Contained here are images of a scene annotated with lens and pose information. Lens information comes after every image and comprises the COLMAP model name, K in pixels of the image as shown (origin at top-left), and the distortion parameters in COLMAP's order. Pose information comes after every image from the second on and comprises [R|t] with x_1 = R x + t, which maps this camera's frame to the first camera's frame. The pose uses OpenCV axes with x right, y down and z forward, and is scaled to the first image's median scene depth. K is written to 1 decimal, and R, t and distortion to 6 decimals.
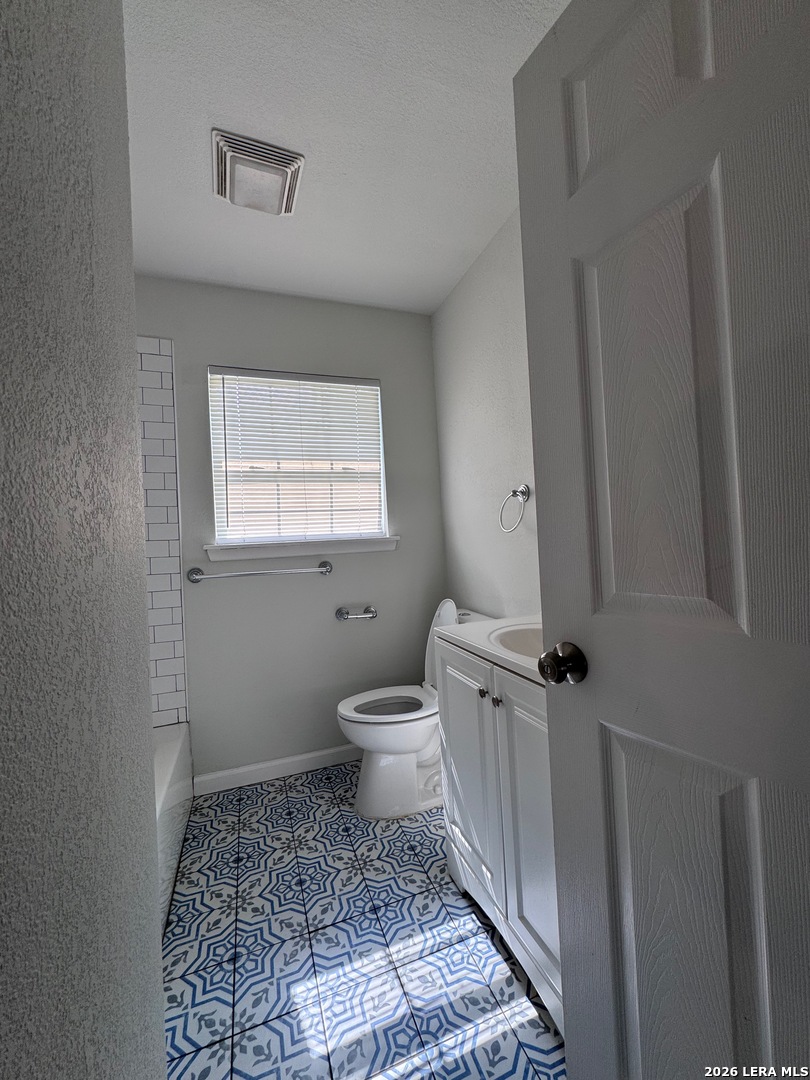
lens RADIAL K [[428.7, 0, 406.5], [0, 428.7, 535.7], [0, 0, 1]] dist [-0.007509, 0.001049]
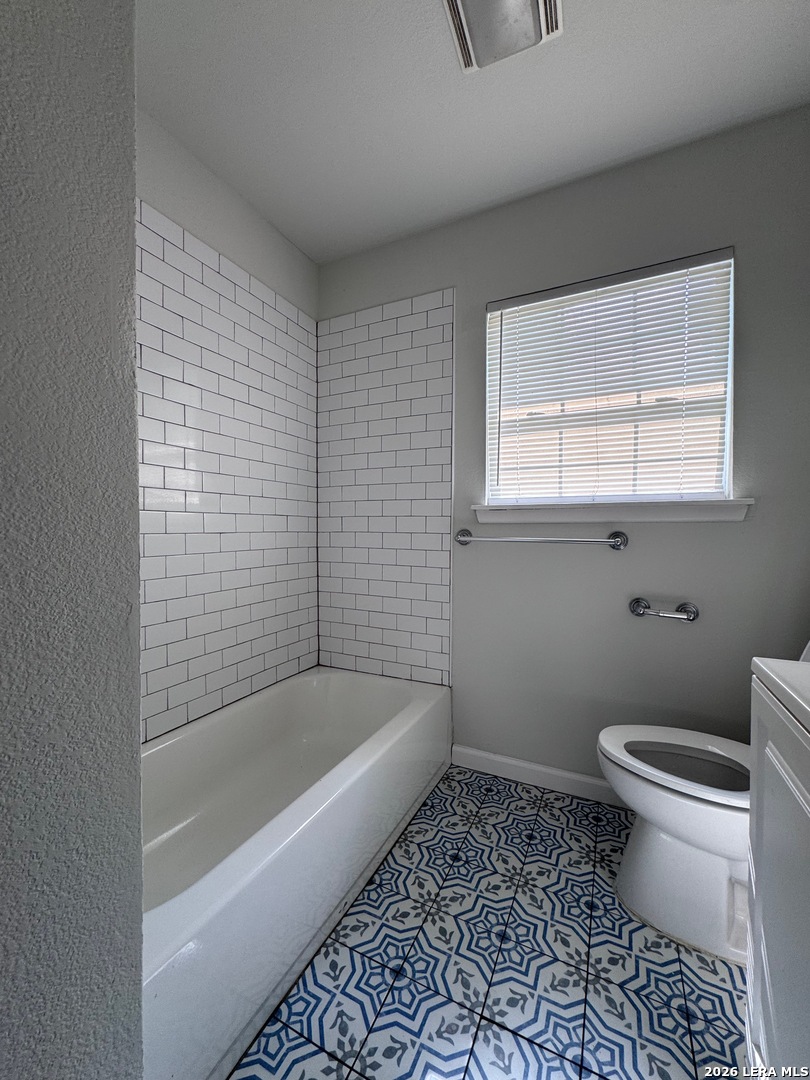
lens RADIAL K [[428.7, 0, 408.4], [0, 428.7, 538.0], [0, 0, 1]] dist [-0.007509, 0.001049]
pose [[0.688582, 0.065611, -0.722184, 0.104606], [-0.028327, 0.997572, 0.063621, 0.039147], [0.724605, -0.023351, 0.688769, 0.270223]]
